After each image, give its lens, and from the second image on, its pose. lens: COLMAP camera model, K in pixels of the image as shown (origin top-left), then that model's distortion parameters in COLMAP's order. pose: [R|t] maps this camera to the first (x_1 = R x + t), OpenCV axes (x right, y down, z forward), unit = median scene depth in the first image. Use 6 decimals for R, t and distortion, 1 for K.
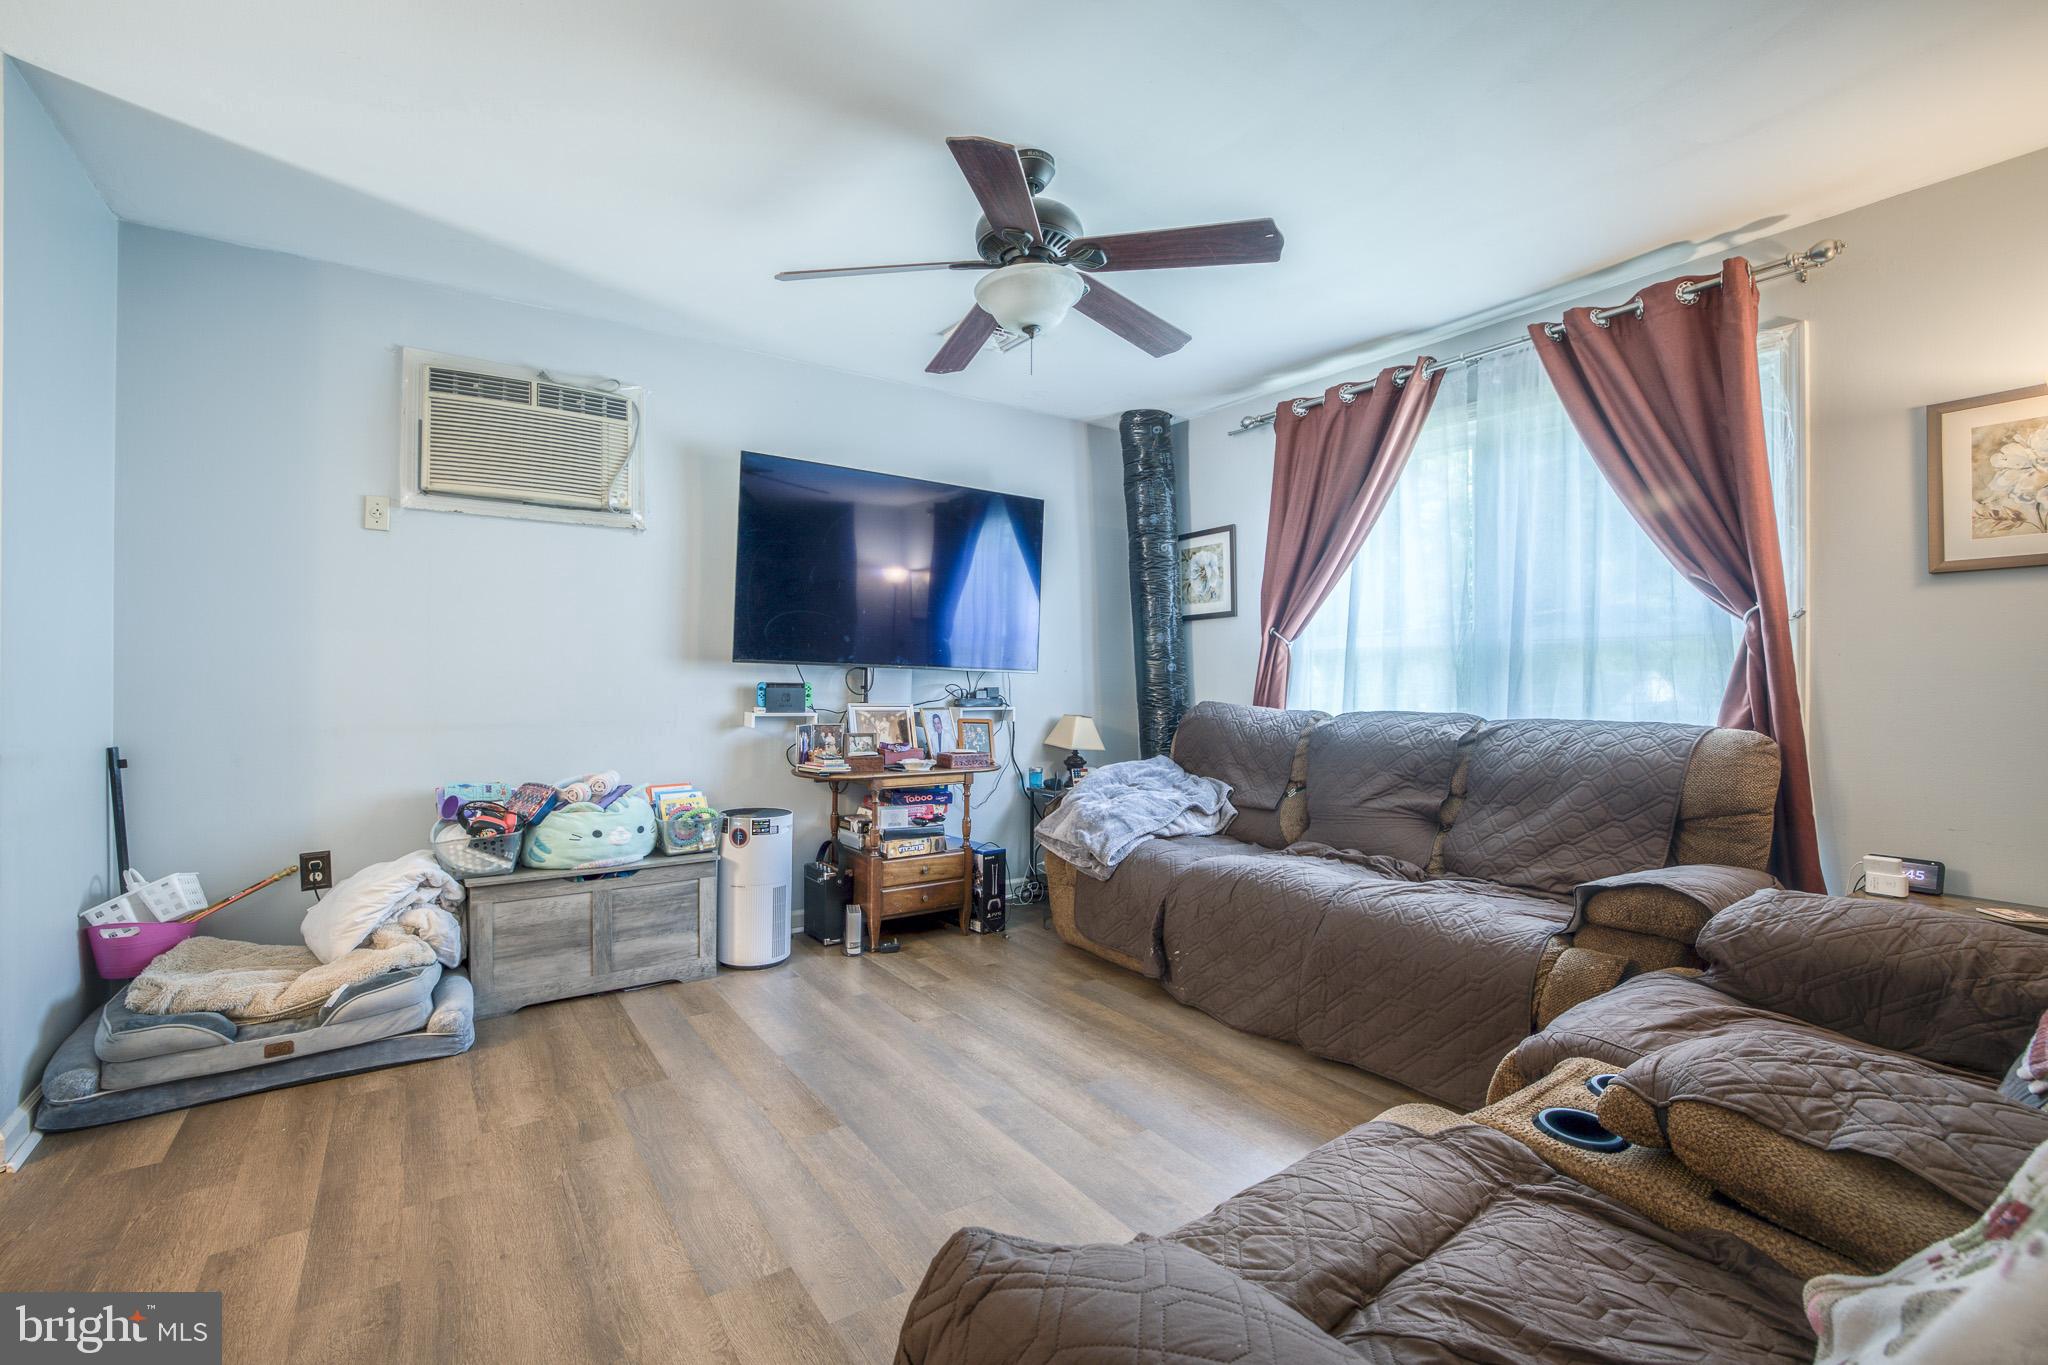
lens RADIAL K [[916.4, 0, 1013.5], [0, 916.4, 667.9], [0, 0, 1]] dist [-0.040741, 0.013698]
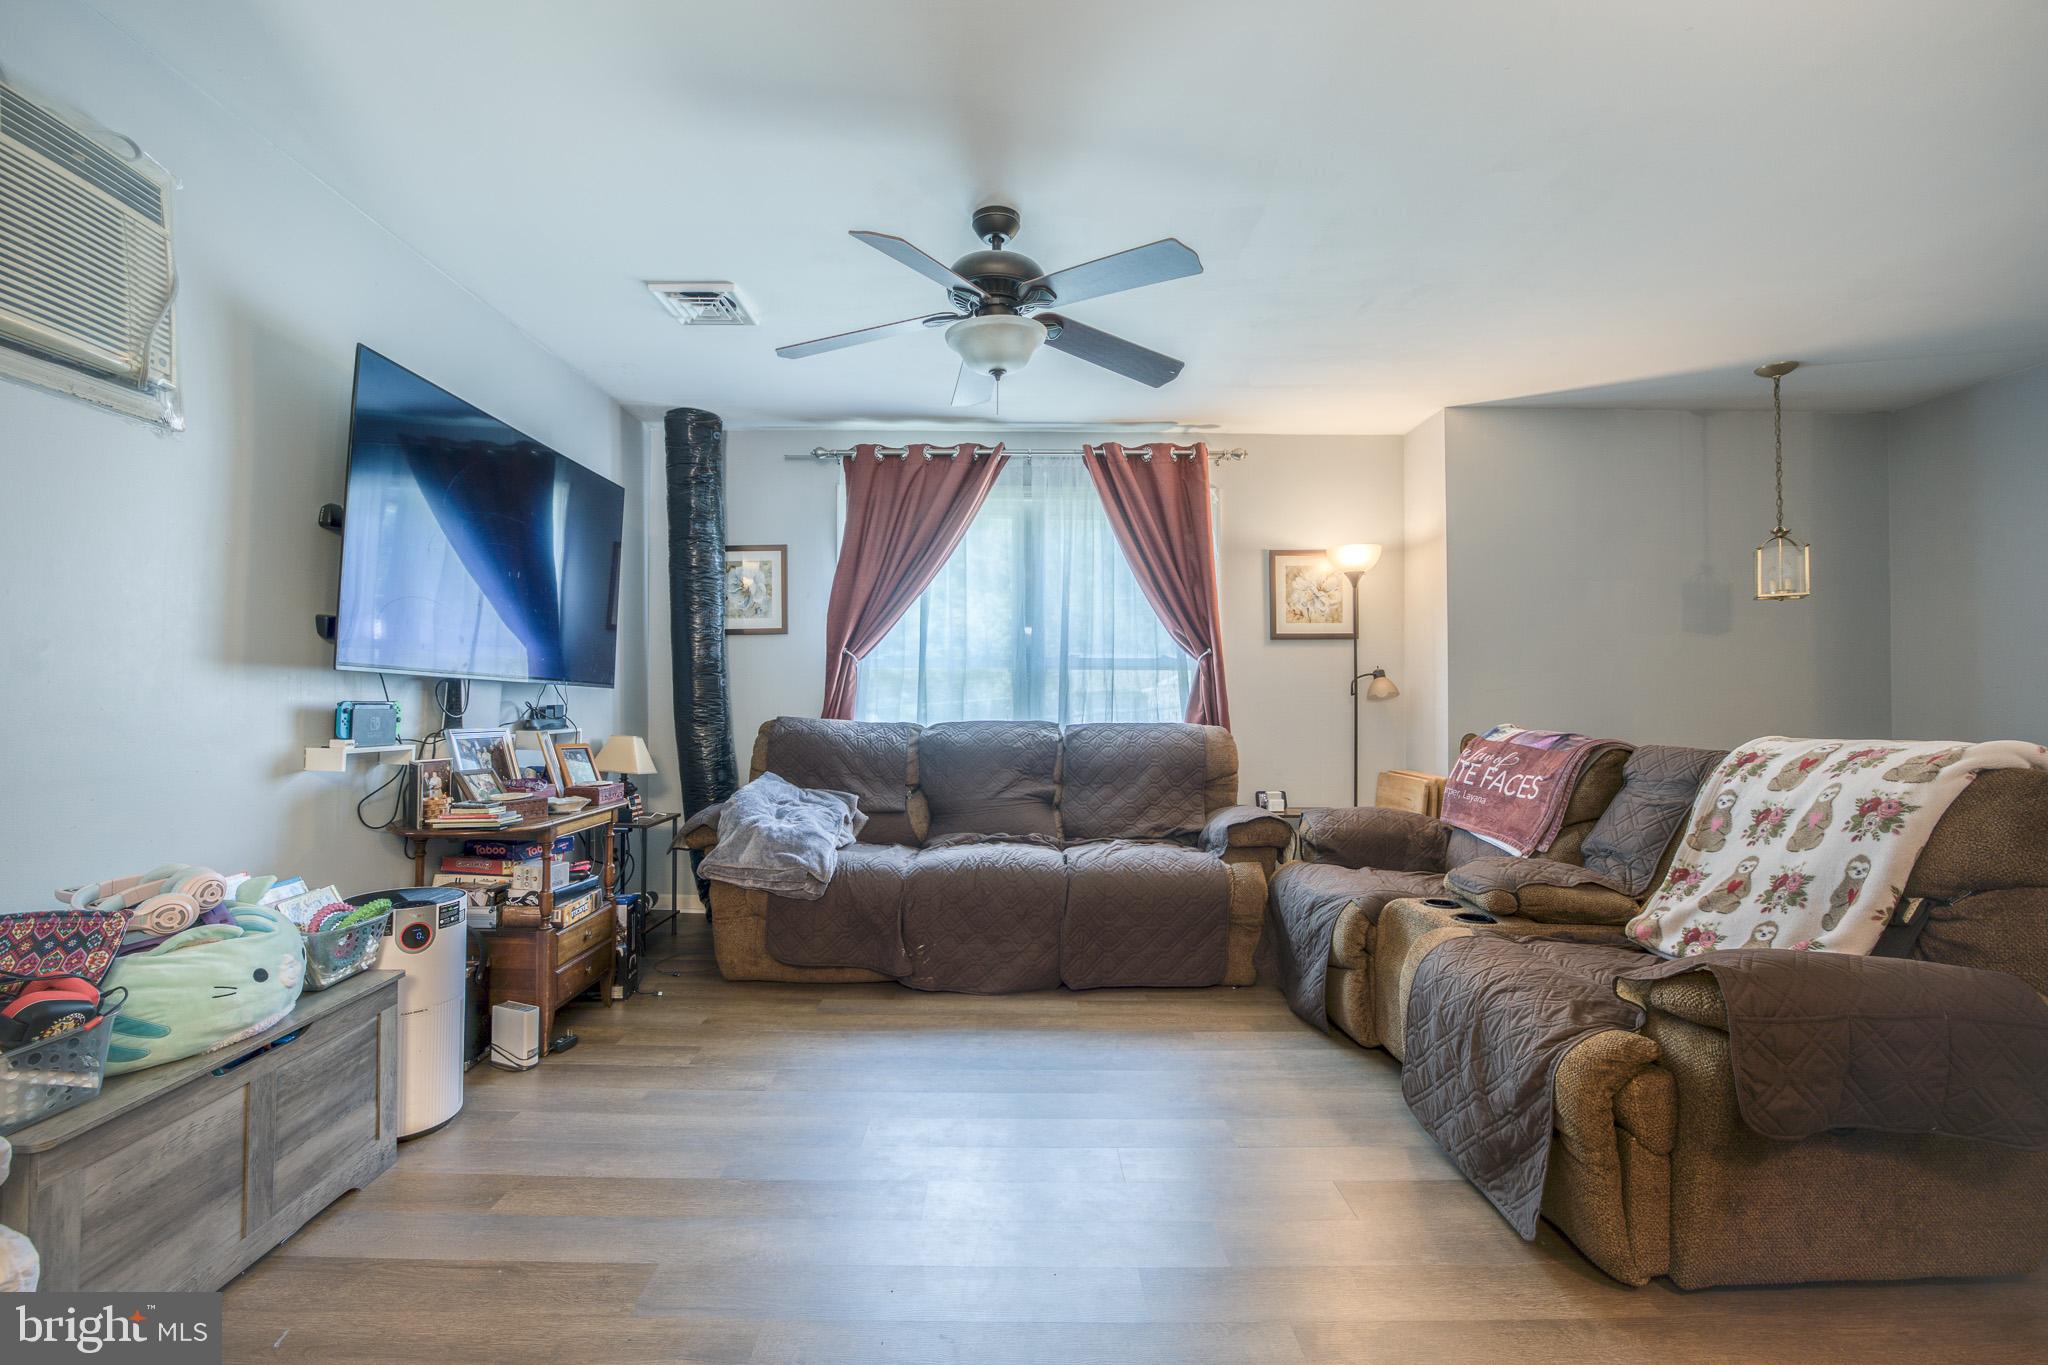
lens RADIAL K [[916.4, 0, 993.3], [0, 916.4, 671.8], [0, 0, 1]] dist [-0.040741, 0.013698]
pose [[0.549621, 0.018423, 0.835211, -0.643305], [-0.011688, 0.999829, -0.014363, -0.001461], [-0.835333, -0.001868, 0.549742, 0.306467]]
